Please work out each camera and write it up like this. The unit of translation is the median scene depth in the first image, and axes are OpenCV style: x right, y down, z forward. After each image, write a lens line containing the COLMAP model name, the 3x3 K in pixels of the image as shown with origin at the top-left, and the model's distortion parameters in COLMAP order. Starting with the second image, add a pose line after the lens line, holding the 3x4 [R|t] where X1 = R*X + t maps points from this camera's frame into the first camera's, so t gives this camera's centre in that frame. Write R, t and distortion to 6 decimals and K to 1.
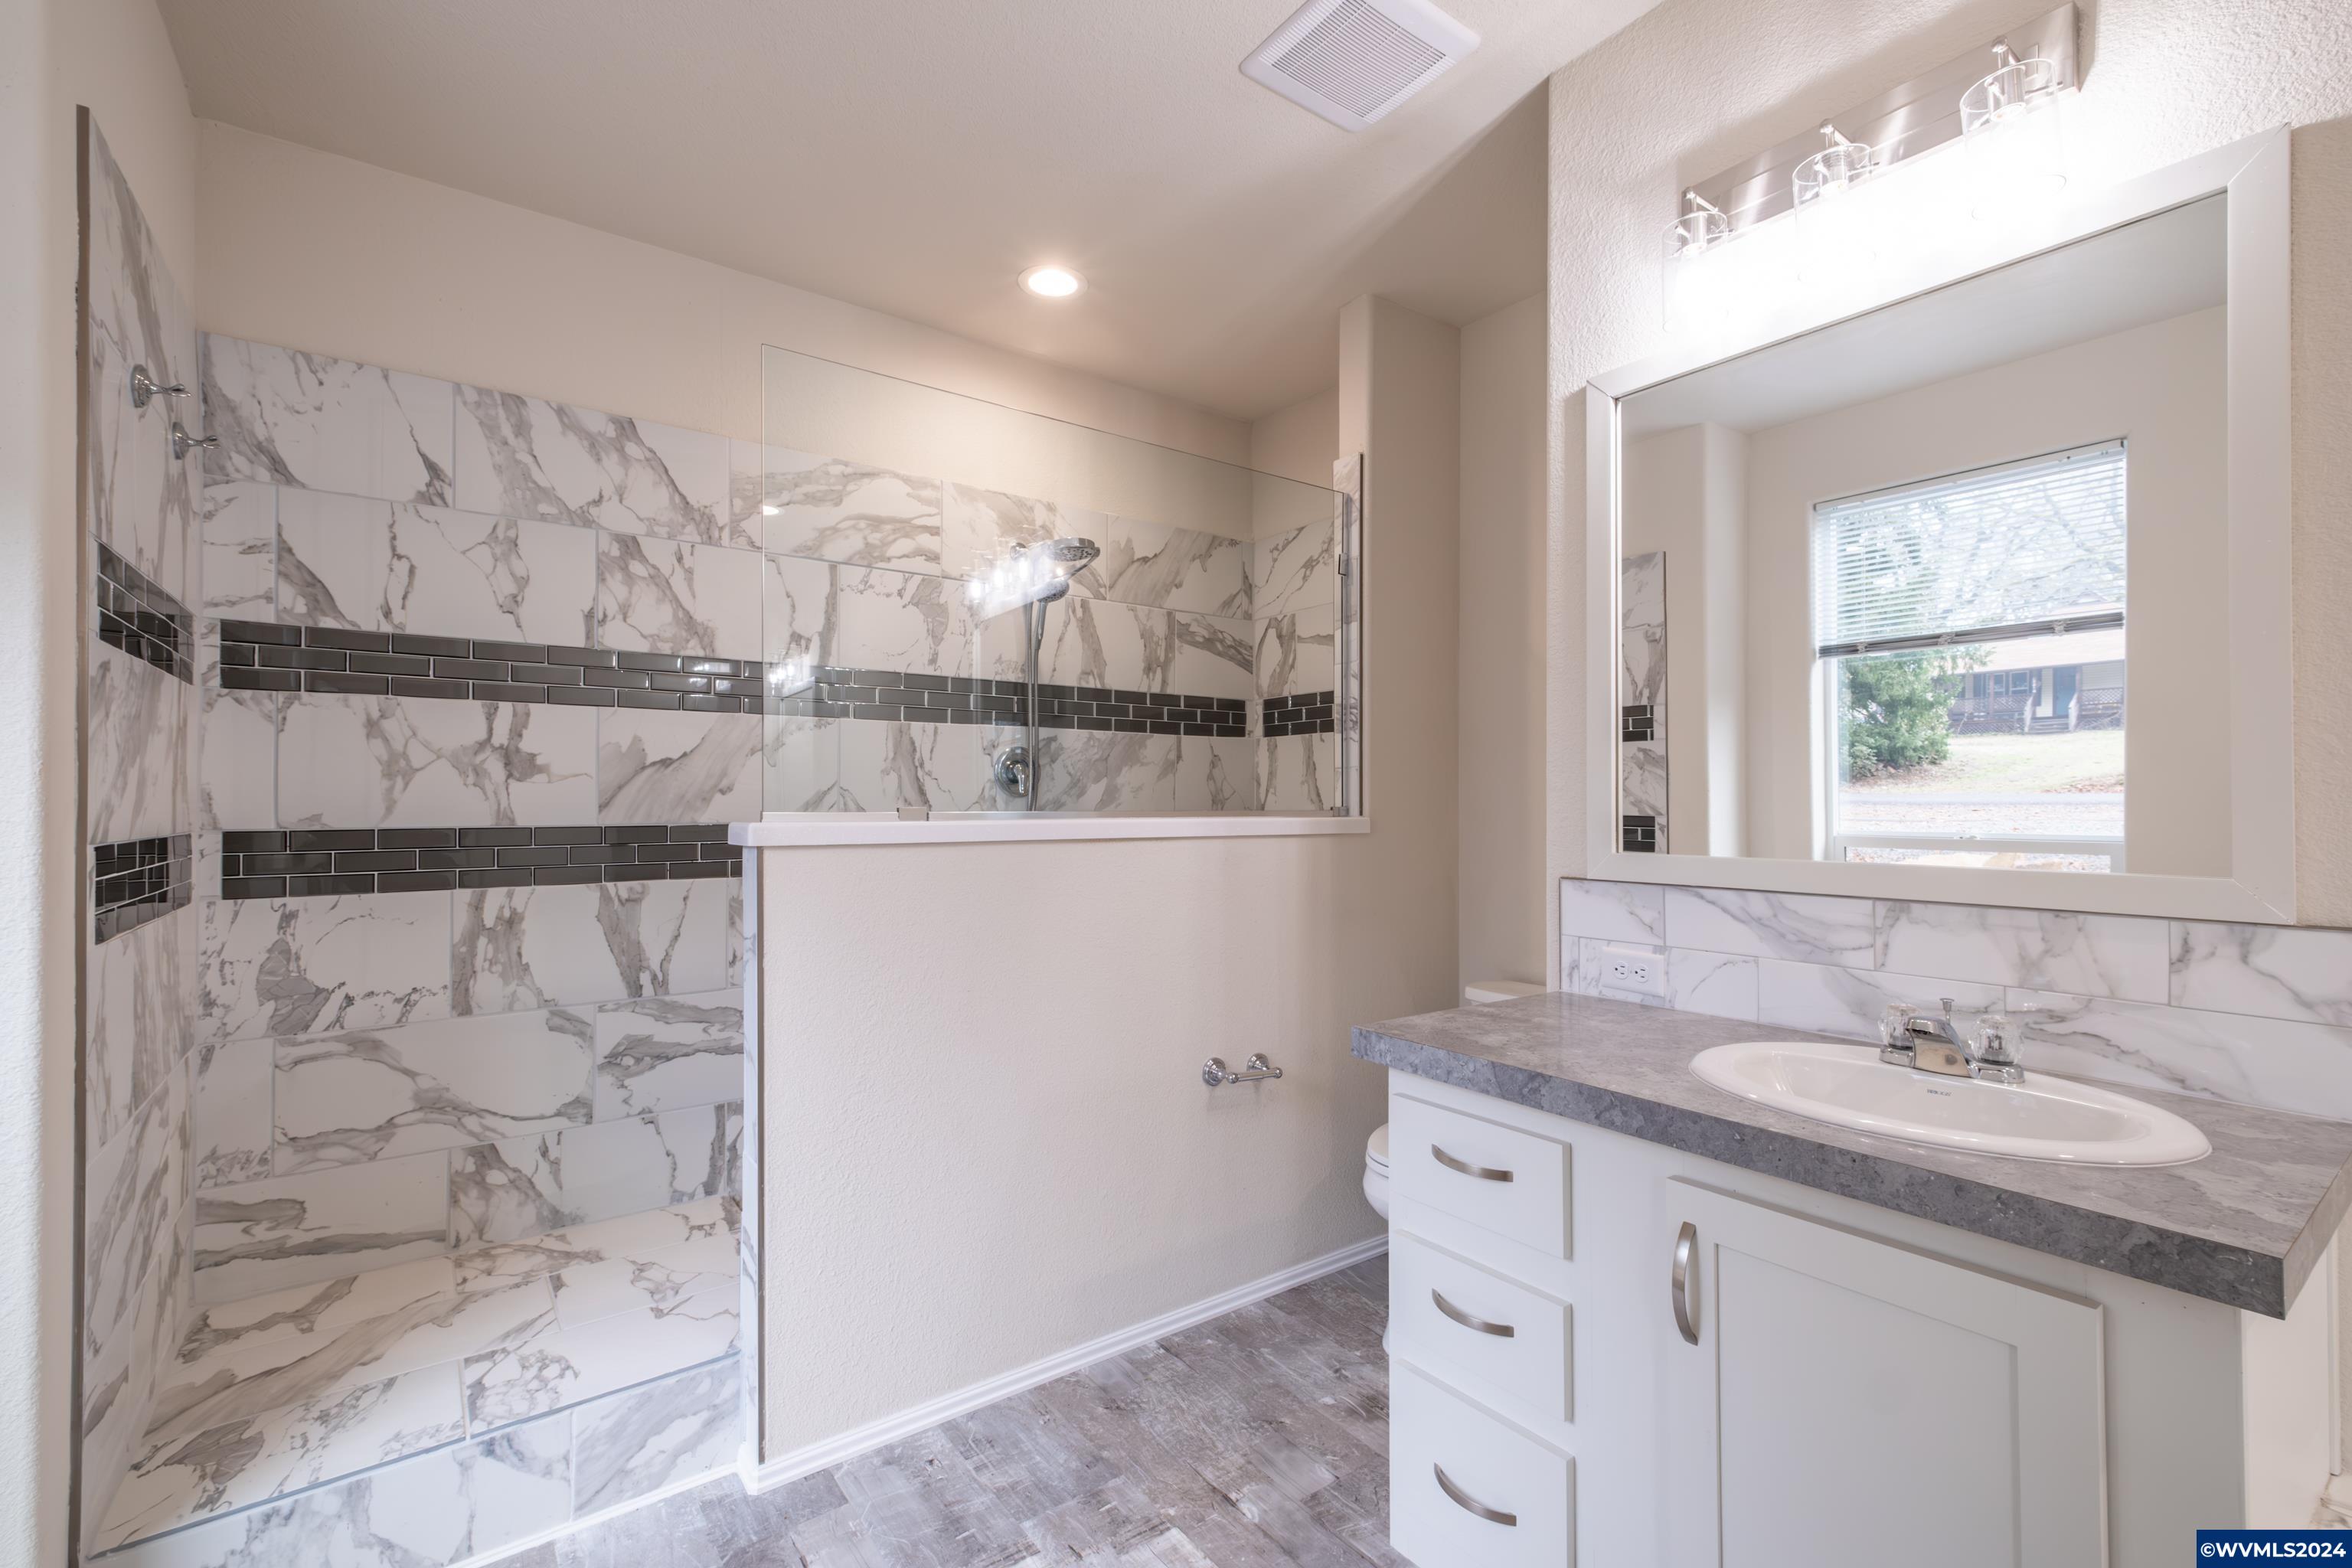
lens RADIAL K [[1040.3, 0, 1182.8], [0, 1040.3, 792.6], [0, 0, 1]] dist [0.016773, -0.002023]
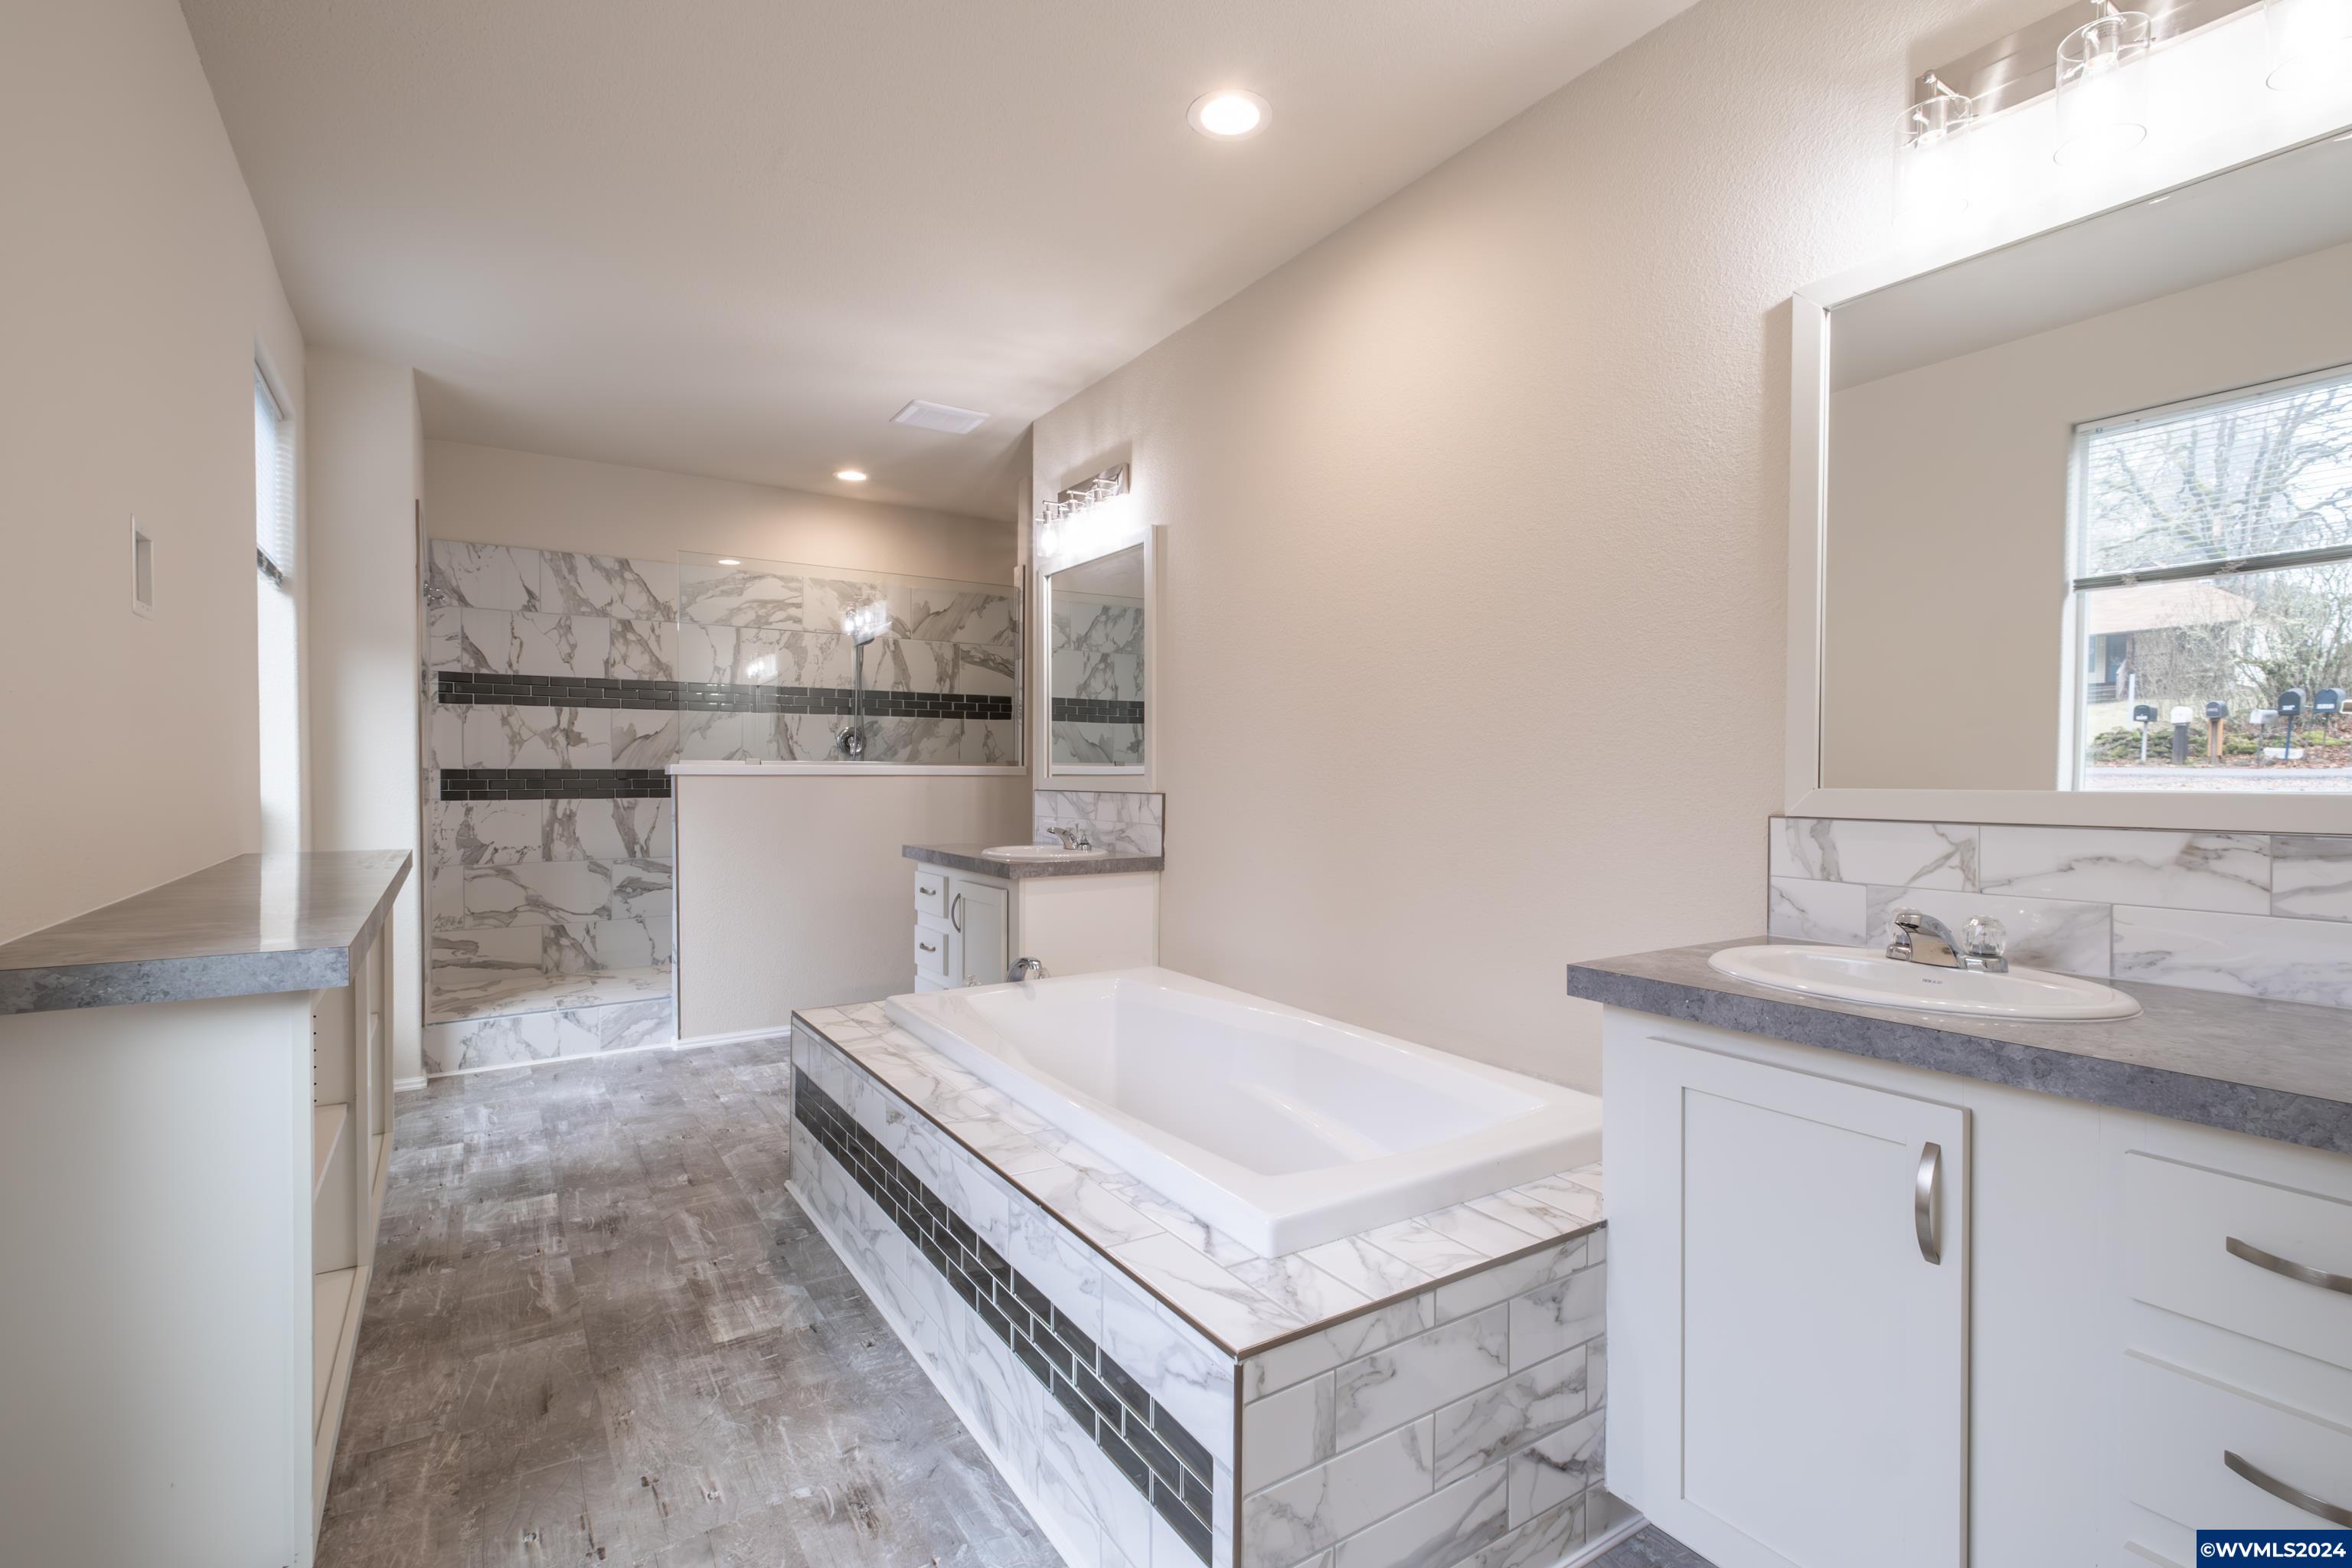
lens RADIAL K [[1040.3, 0, 1170.6], [0, 1040.3, 782.2], [0, 0, 1]] dist [0.016773, -0.002023]
pose [[0.999017, 0.001103, -0.044307, 0.631780], [-0.000181, 0.999783, 0.020826, 0.016984], [0.044320, -0.020798, 0.998801, -1.004007]]
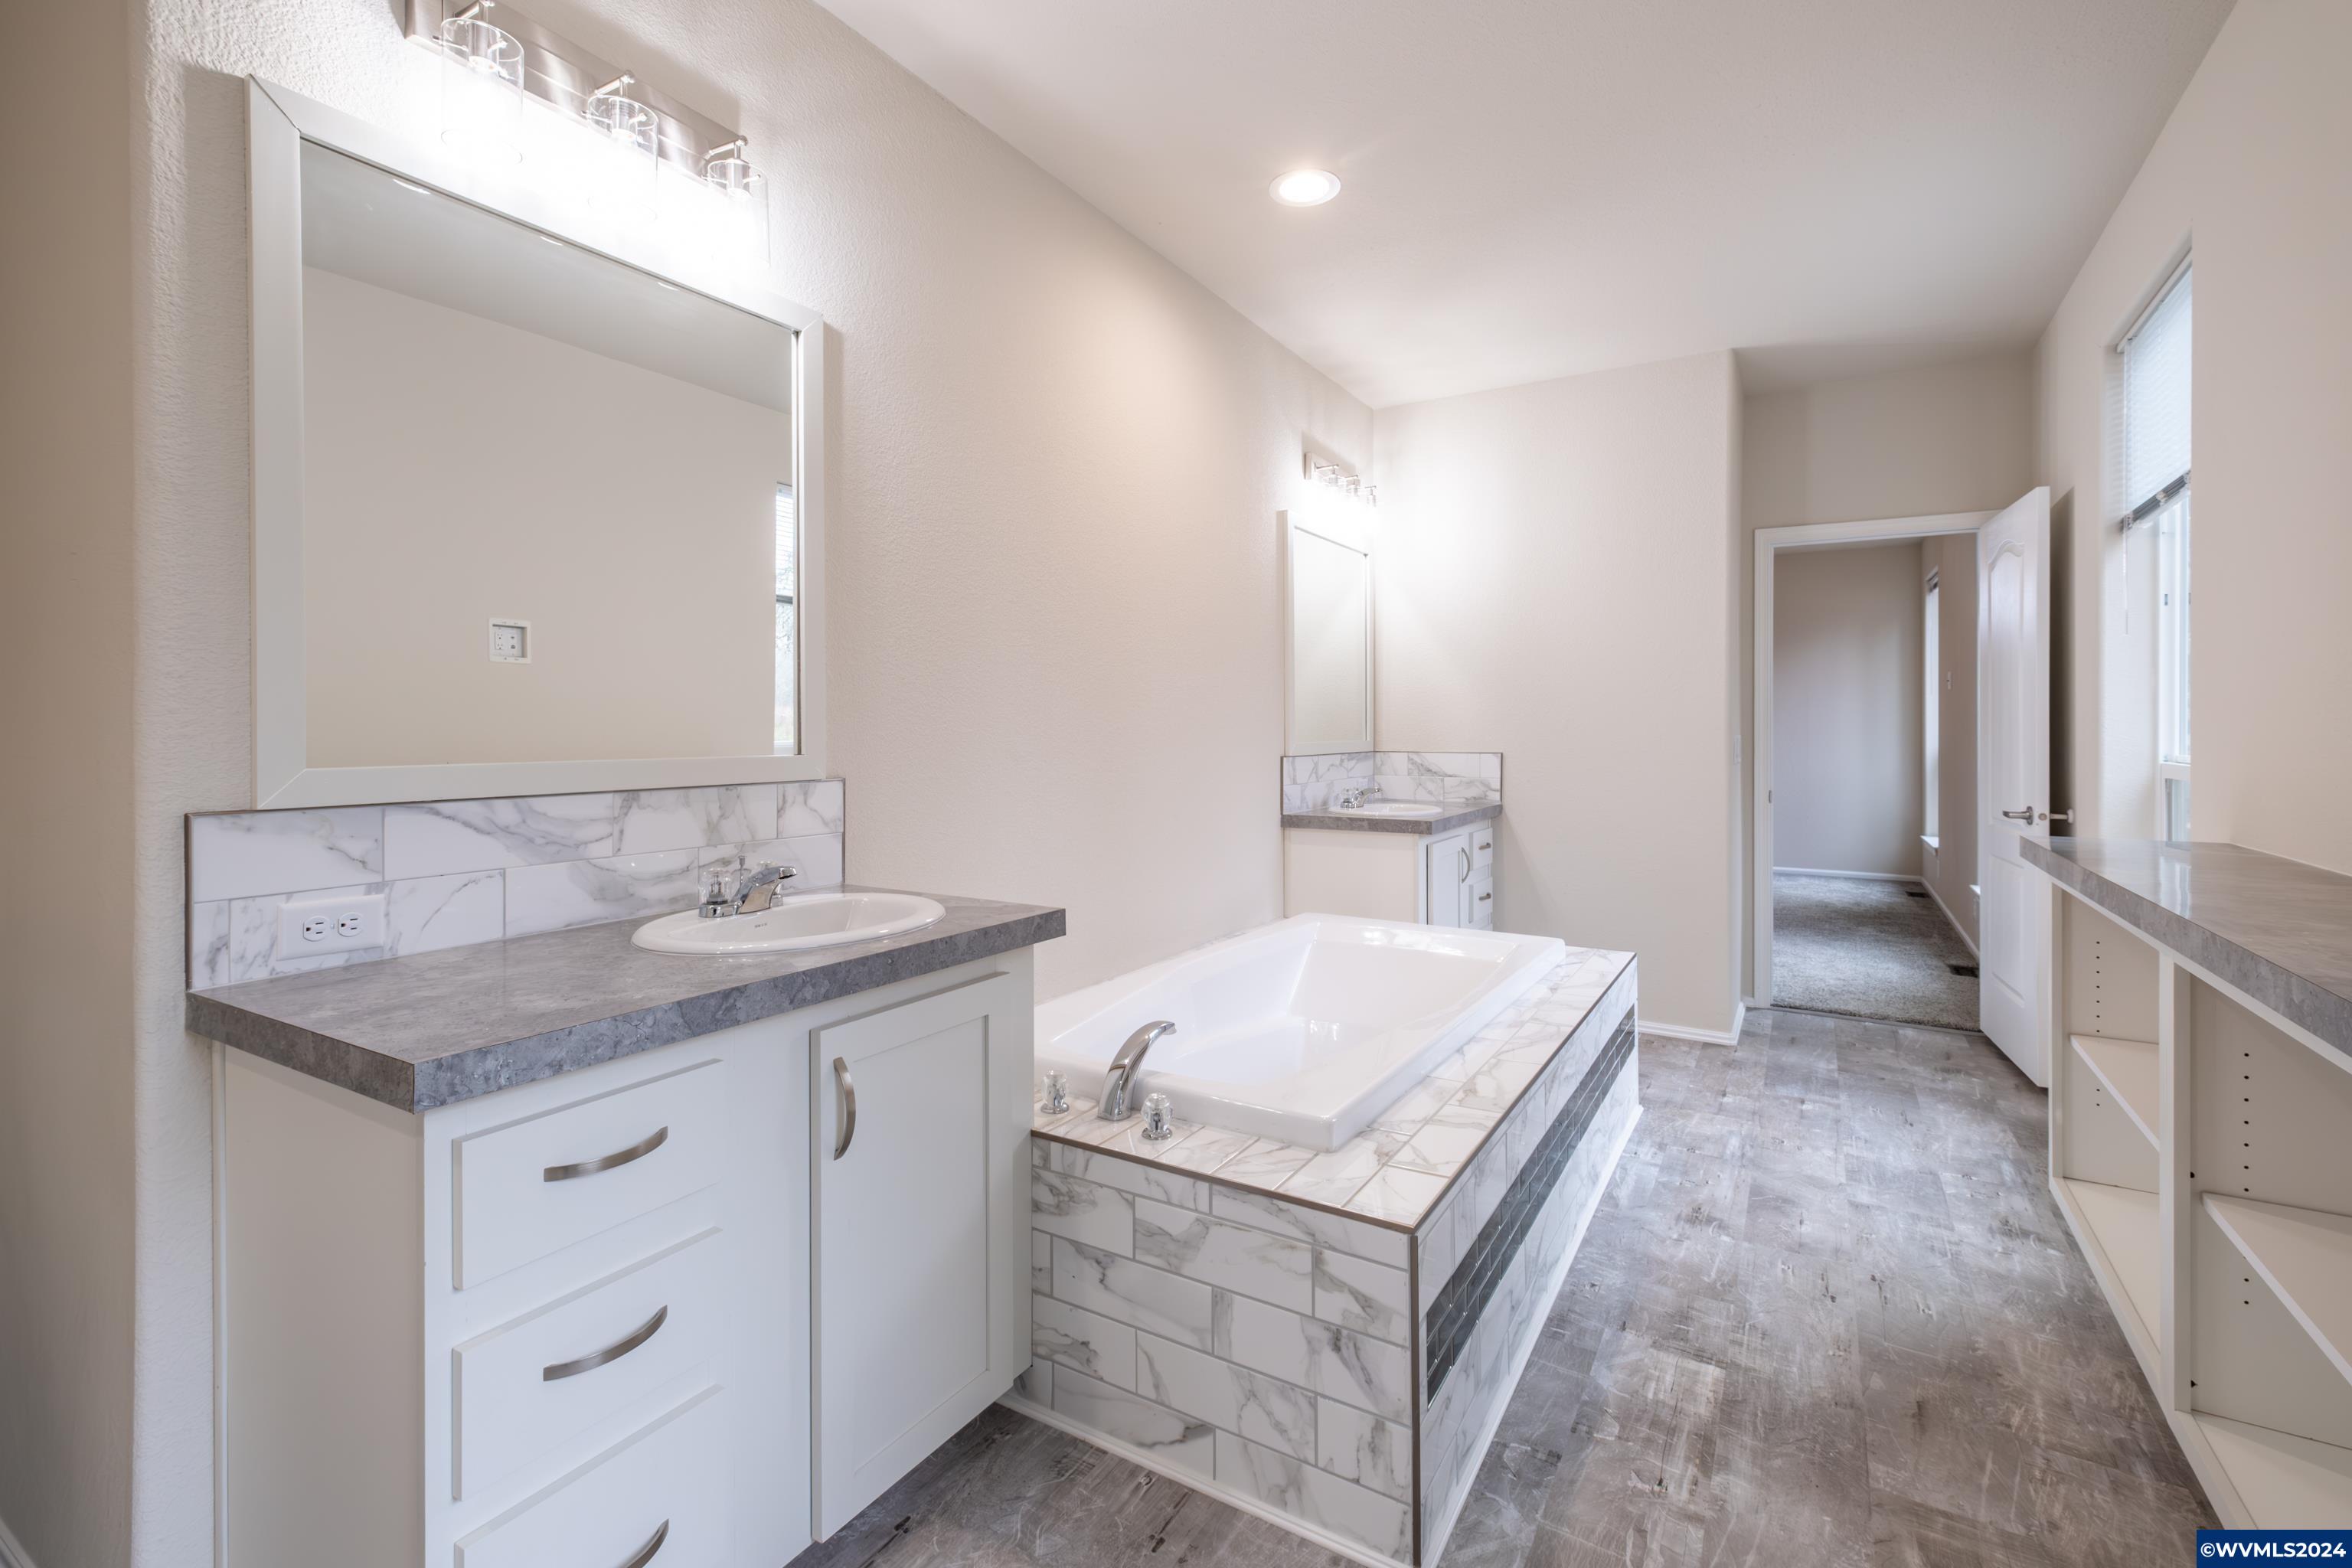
lens RADIAL K [[1040.3, 0, 1180.6], [0, 1040.3, 730.3], [0, 0, 1]] dist [0.016773, -0.002023]
pose [[-0.381776, -0.004146, 0.924246, -0.388940], [-0.008725, 0.999962, 0.000881, 0.019849], [-0.924214, -0.007727, -0.381798, 0.571631]]
